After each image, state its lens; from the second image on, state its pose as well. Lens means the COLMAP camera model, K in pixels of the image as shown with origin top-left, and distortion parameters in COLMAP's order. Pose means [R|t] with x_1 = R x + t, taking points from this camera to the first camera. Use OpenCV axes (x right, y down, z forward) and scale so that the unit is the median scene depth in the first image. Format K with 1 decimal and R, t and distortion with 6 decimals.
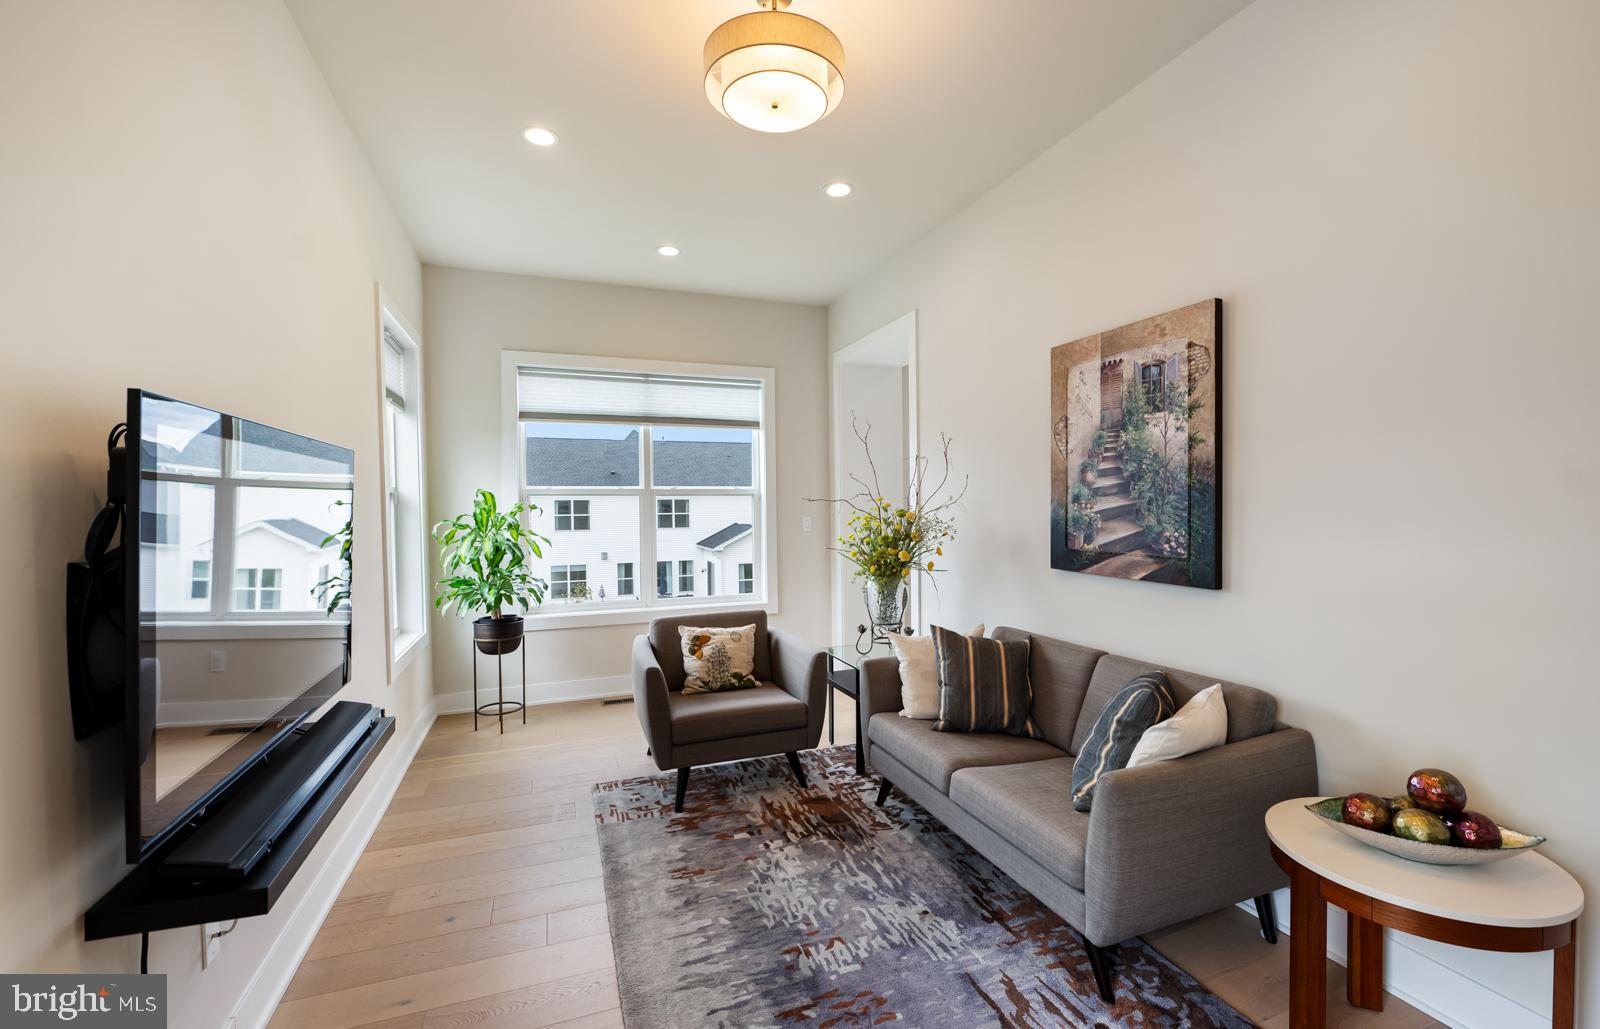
lens RADIAL K [[660.9, 0, 814.6], [0, 660.9, 512.6], [0, 0, 1]] dist [-0.004169, -0.000580]
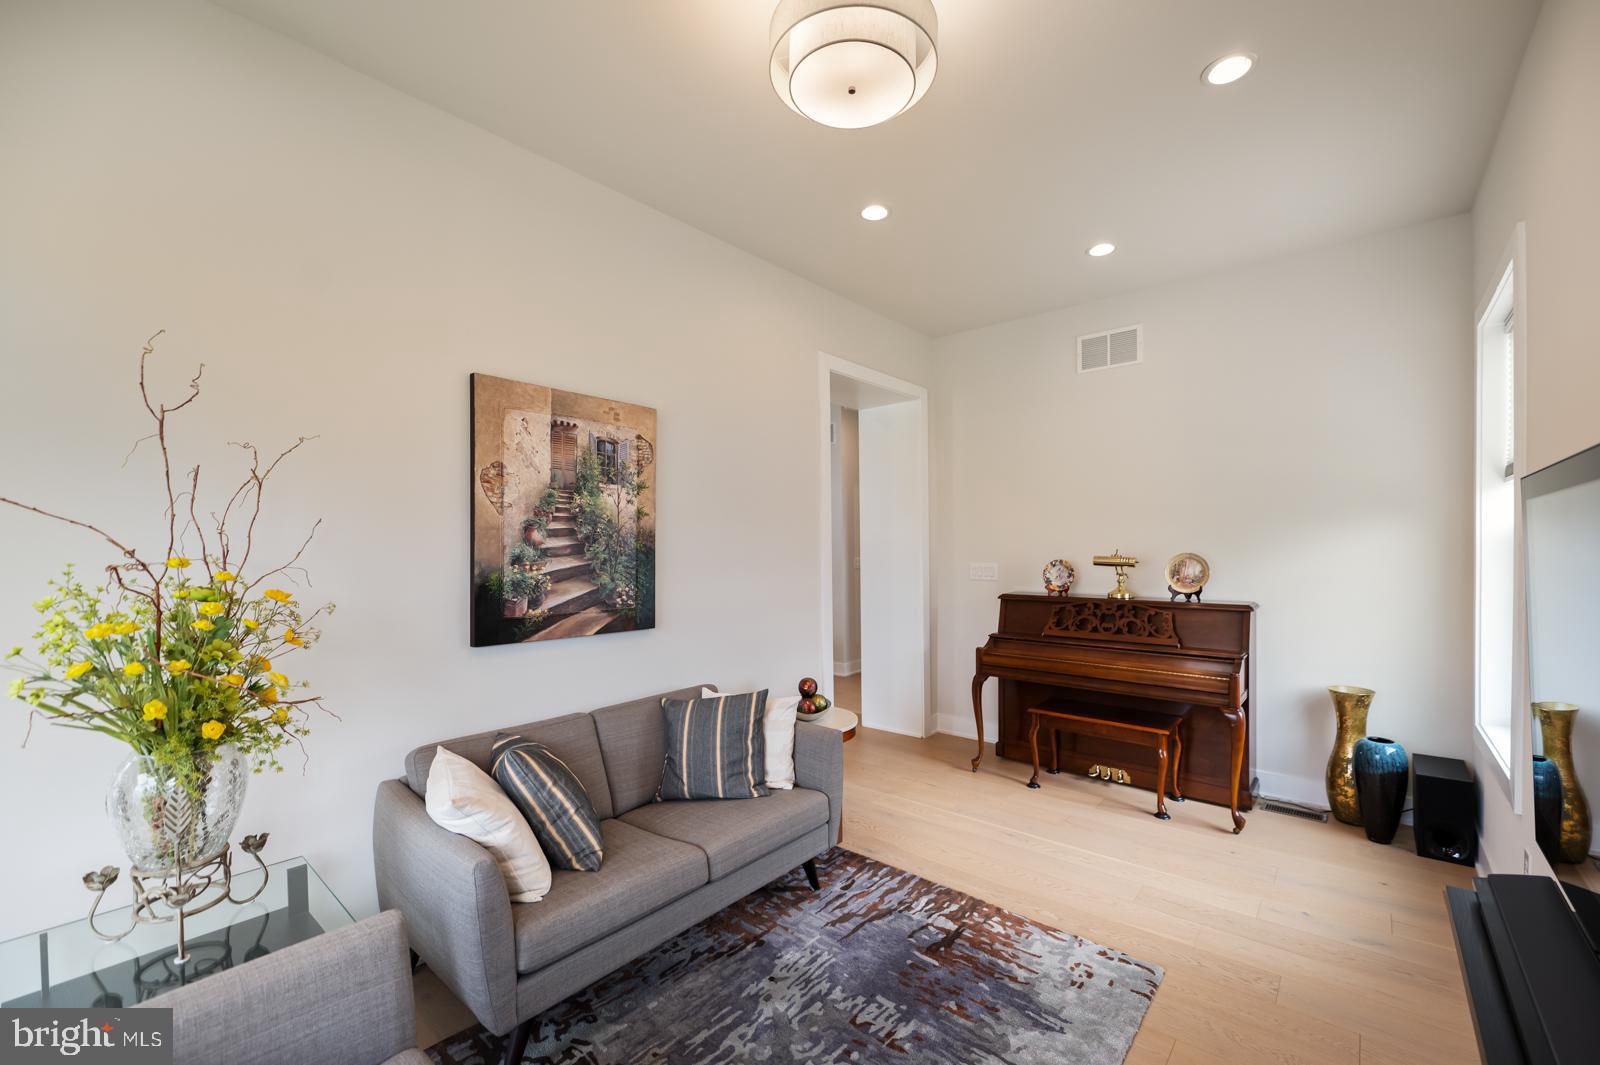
lens RADIAL K [[659.7, 0, 805.6], [0, 659.7, 544.4], [0, 0, 1]] dist [-0.004761, -0.000363]
pose [[-0.465180, 0.017434, 0.885044, -0.606170], [0.020413, 0.999751, -0.008965, -0.027956], [-0.884981, 0.013896, -0.465420, 1.152766]]
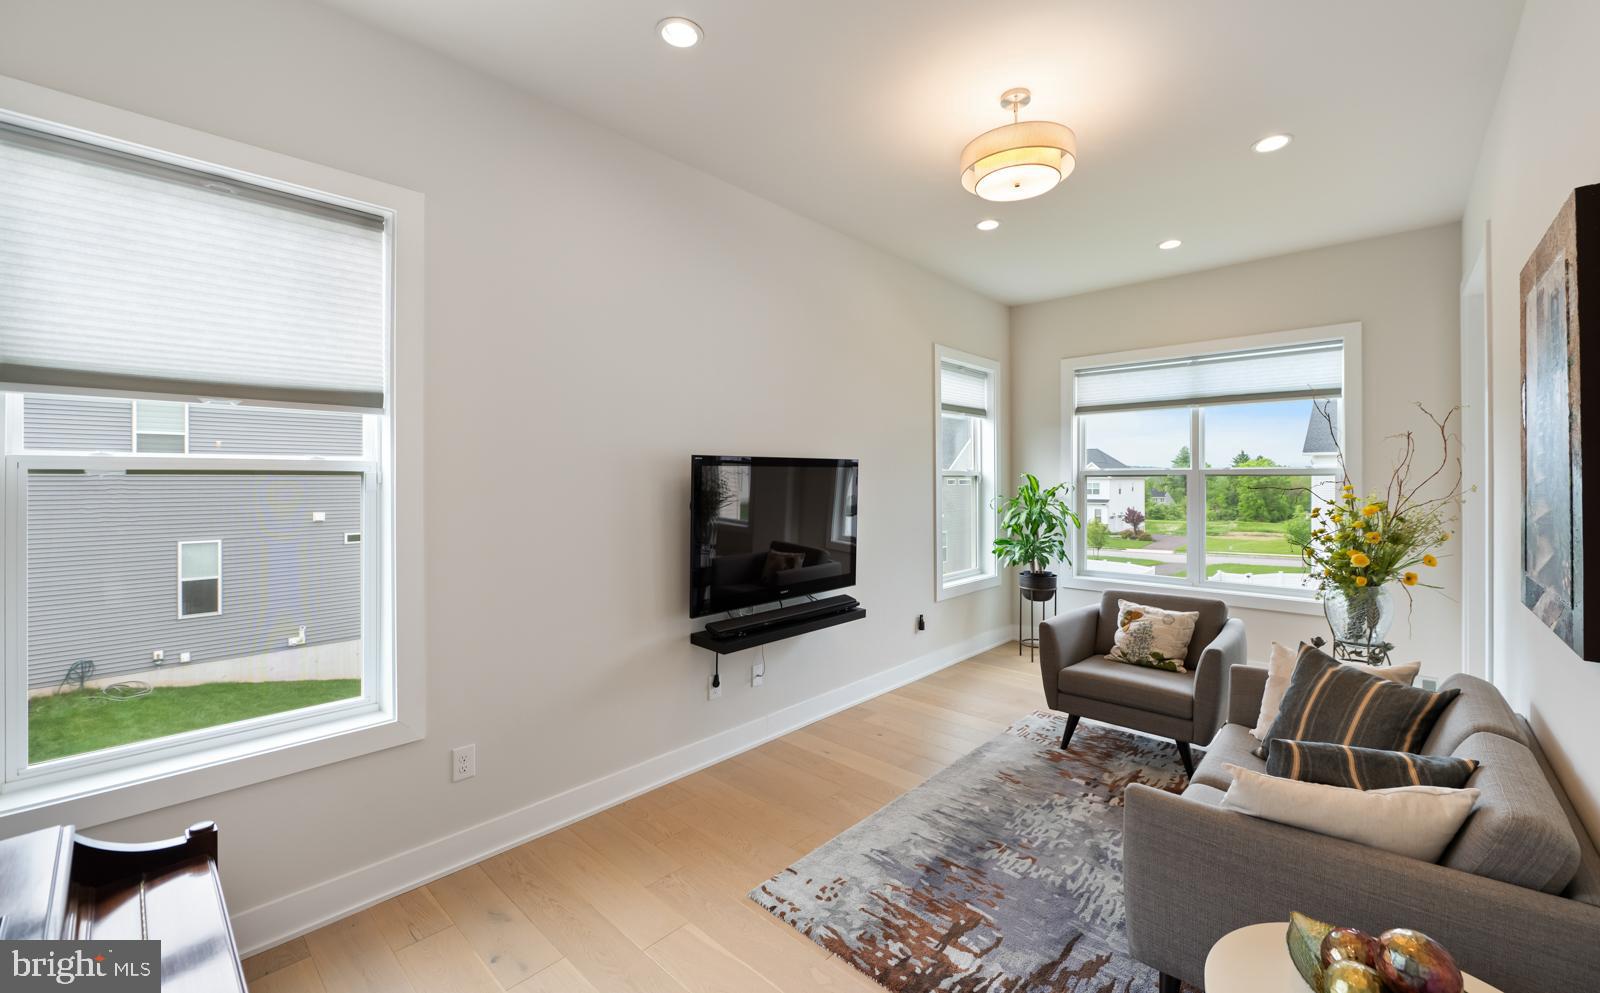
lens RADIAL K [[644.9, 0, 824.9], [0, 644.9, 474.4], [0, 0, 1]] dist [-0.002143, -0.000031]
pose [[0.457157, 0.003076, -0.889381, 0.697503], [-0.012637, 0.999916, -0.003037, -0.035946], [0.889296, 0.012627, 0.457157, 0.090065]]
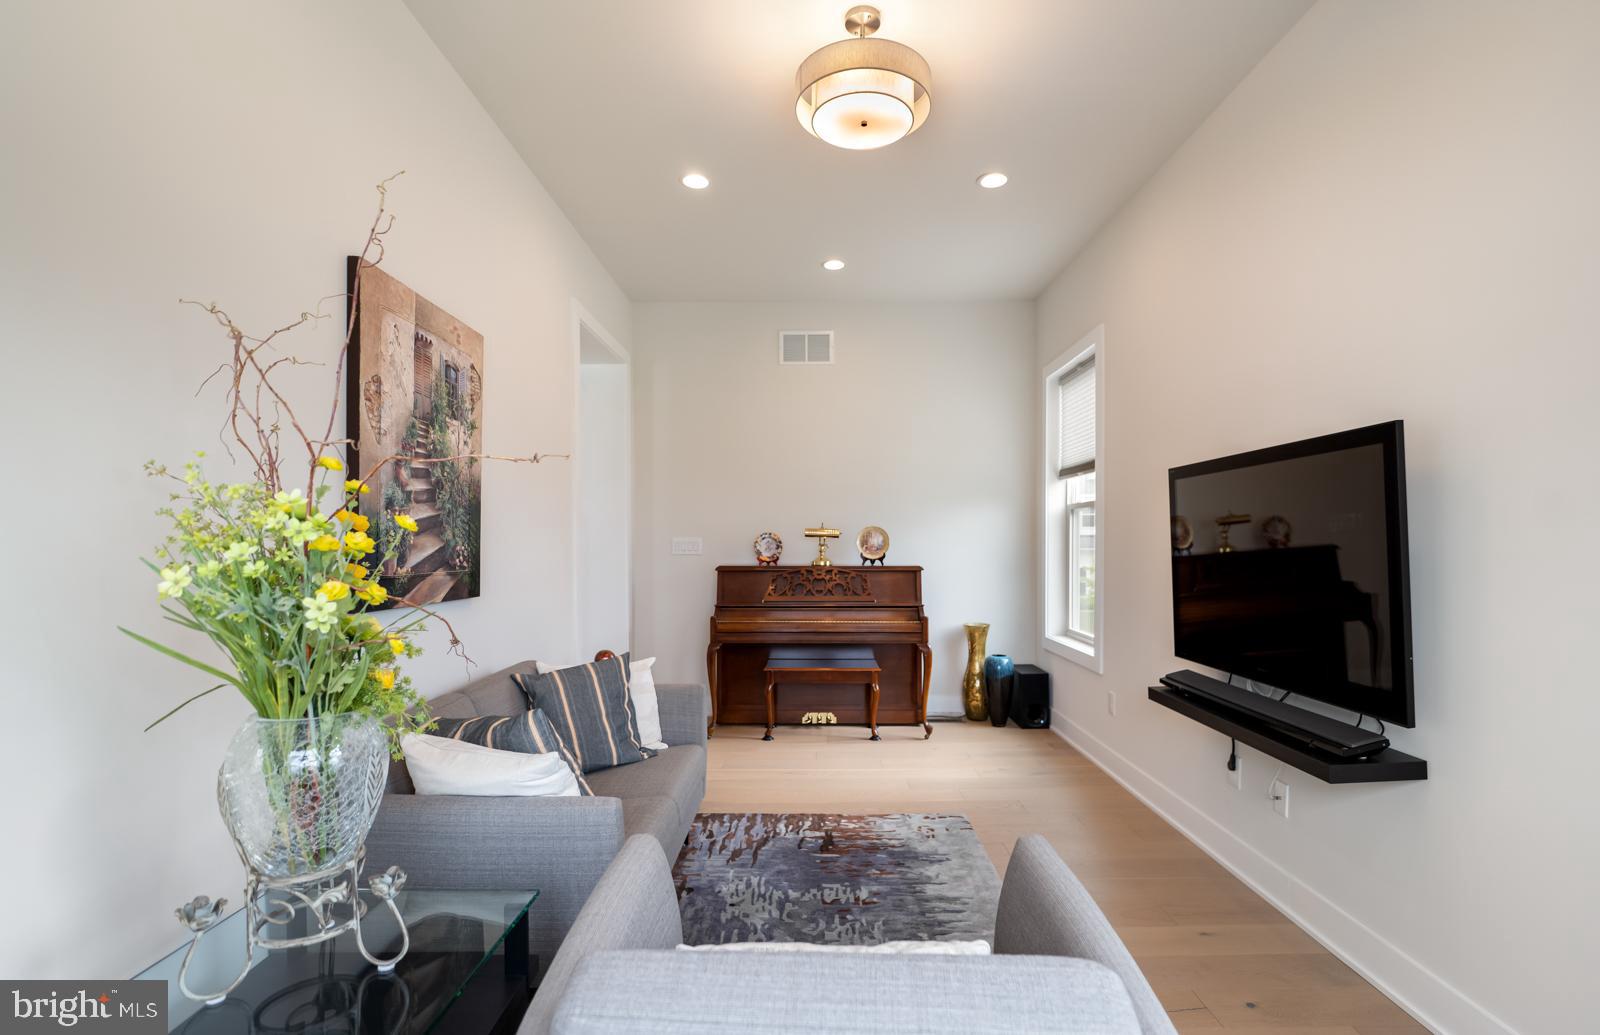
lens RADIAL K [[774.0, 0, 813.0], [0, 774.0, 531.6], [0, 0, 1]] dist [-0.004222, -0.000045]
pose [[-0.929436, 0.018928, 0.368498, -0.336943], [0.016600, 0.999817, -0.009486, 0.025430], [-0.368610, -0.002700, -0.929580, 1.713866]]
